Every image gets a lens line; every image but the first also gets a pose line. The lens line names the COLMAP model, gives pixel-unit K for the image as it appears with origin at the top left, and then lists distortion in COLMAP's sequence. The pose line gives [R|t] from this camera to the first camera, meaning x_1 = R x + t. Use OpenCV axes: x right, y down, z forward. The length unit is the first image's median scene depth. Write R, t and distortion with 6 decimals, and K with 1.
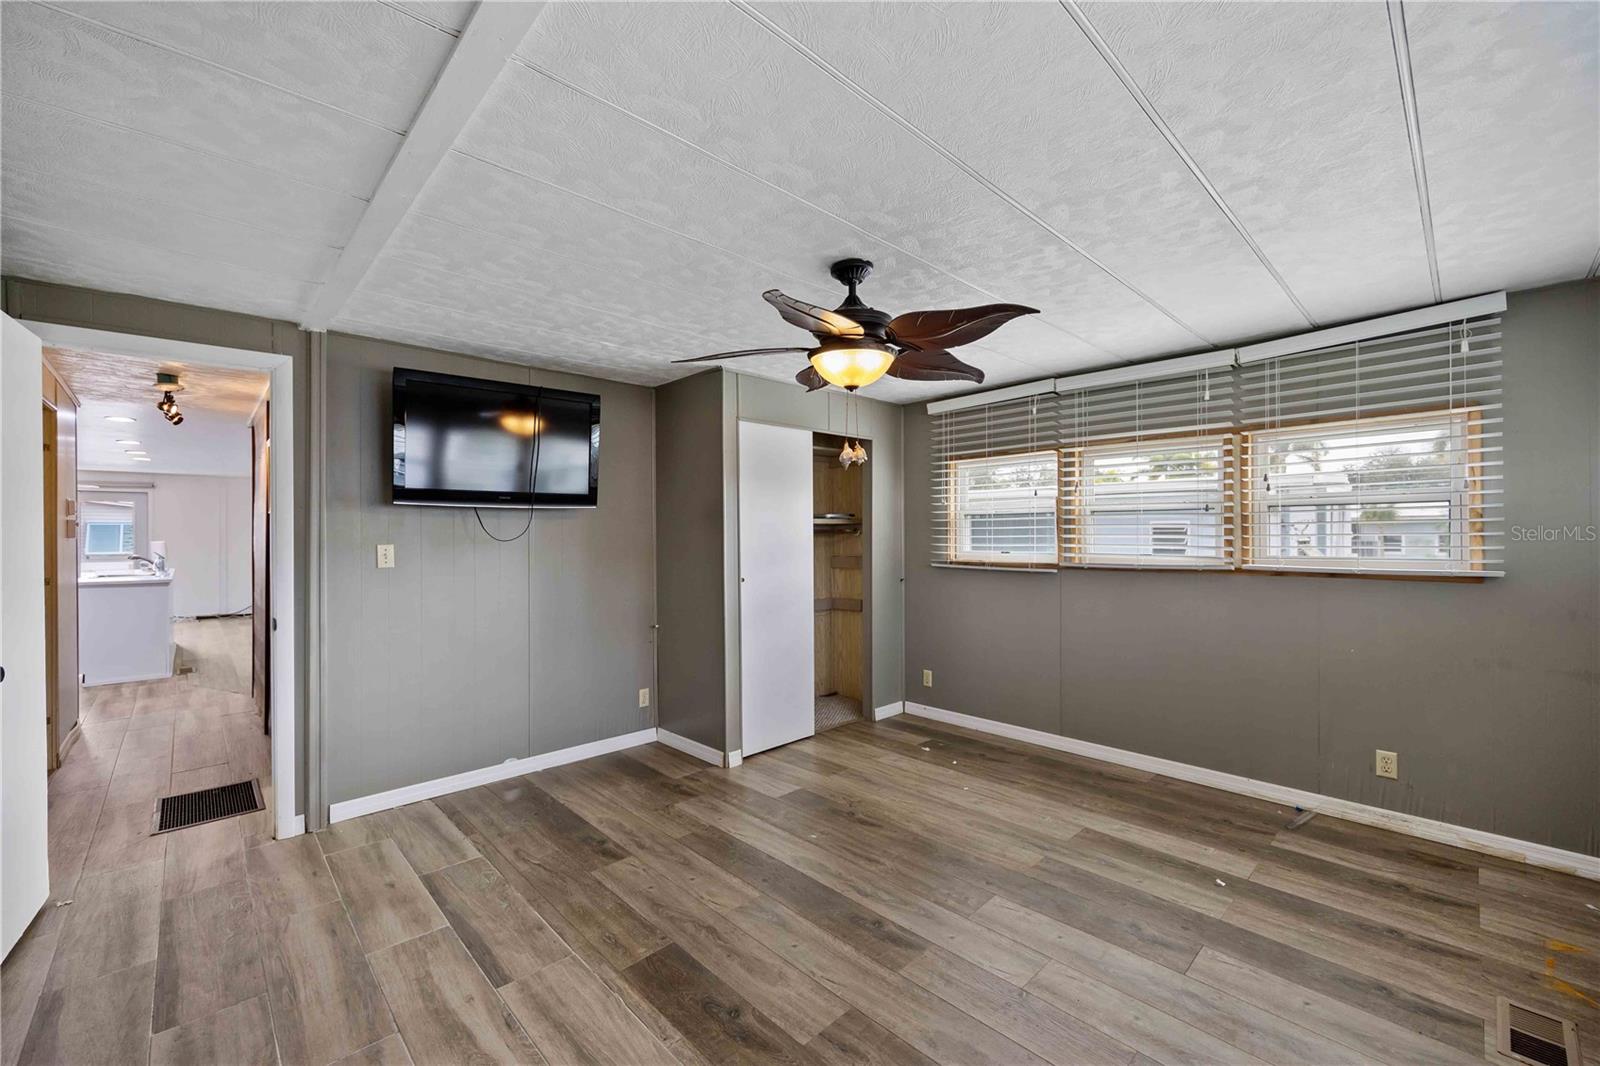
lens RADIAL K [[643.0, 0, 795.3], [0, 643.0, 535.7], [0, 0, 1]] dist [-0.003184, 0.000276]
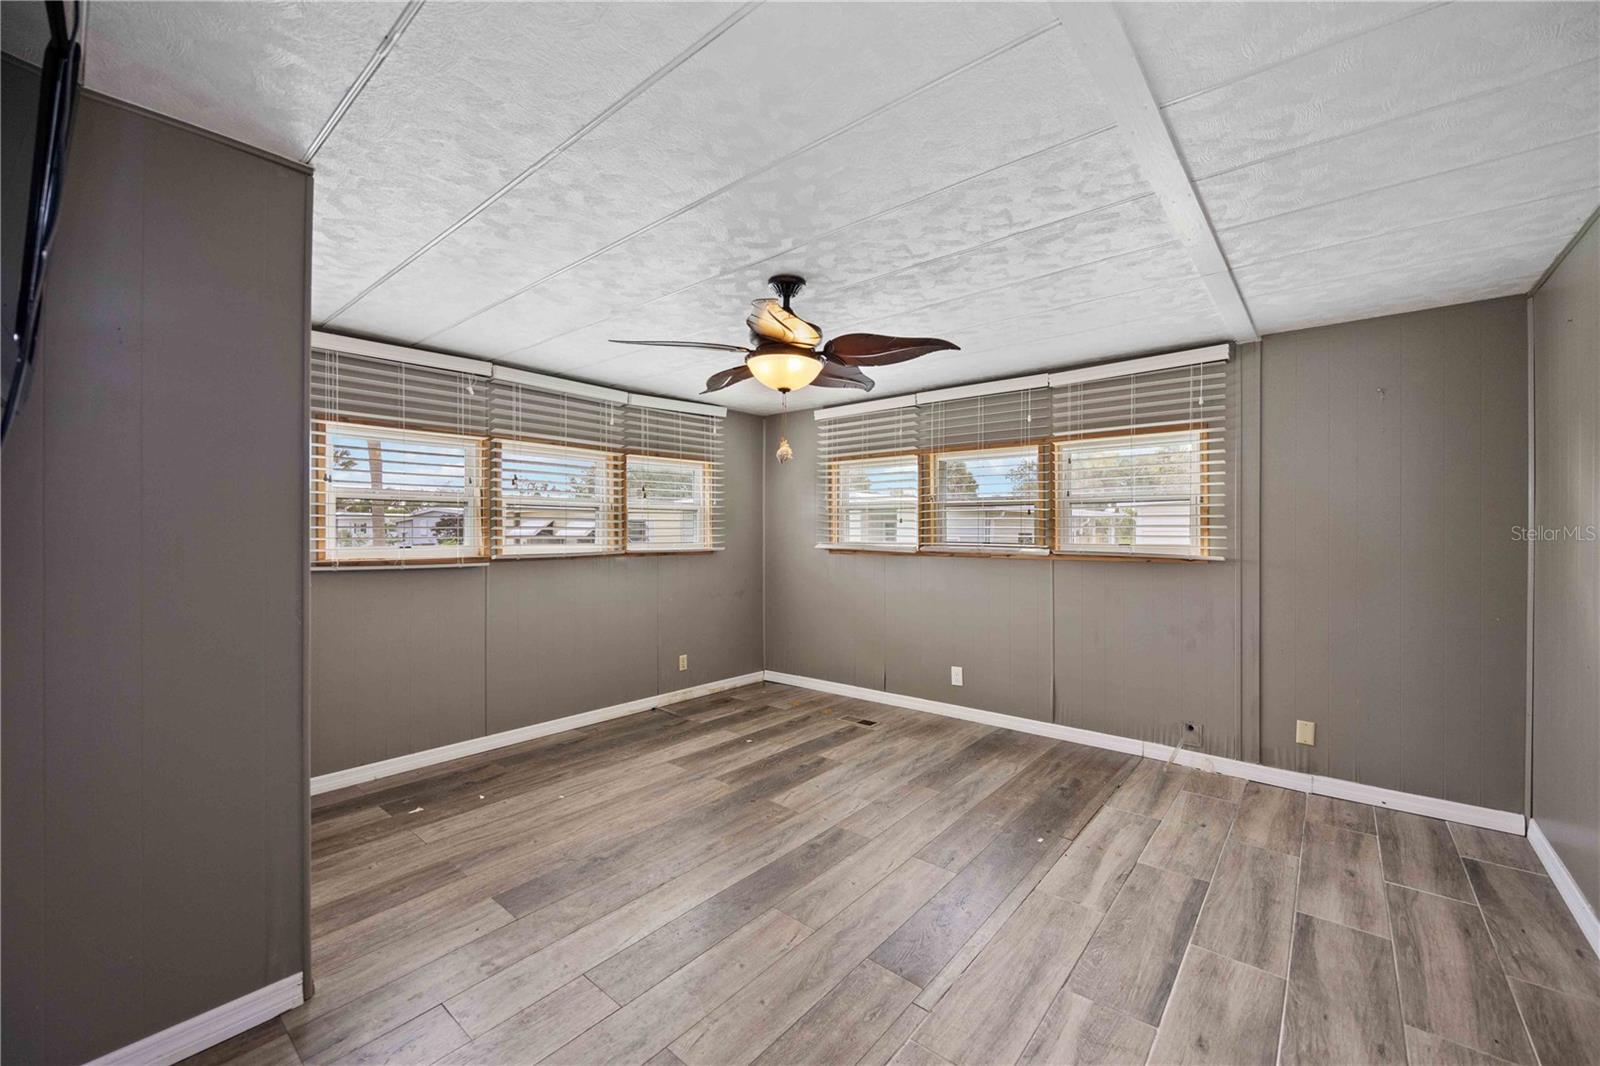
lens RADIAL K [[643.0, 0, 796.5], [0, 643.0, 532.8], [0, 0, 1]] dist [-0.003184, 0.000276]
pose [[-0.110053, 0.001591, 0.993924, -0.775531], [-0.001195, 0.999998, -0.001733, 0.011778], [-0.993925, -0.001379, -0.110051, 0.844548]]
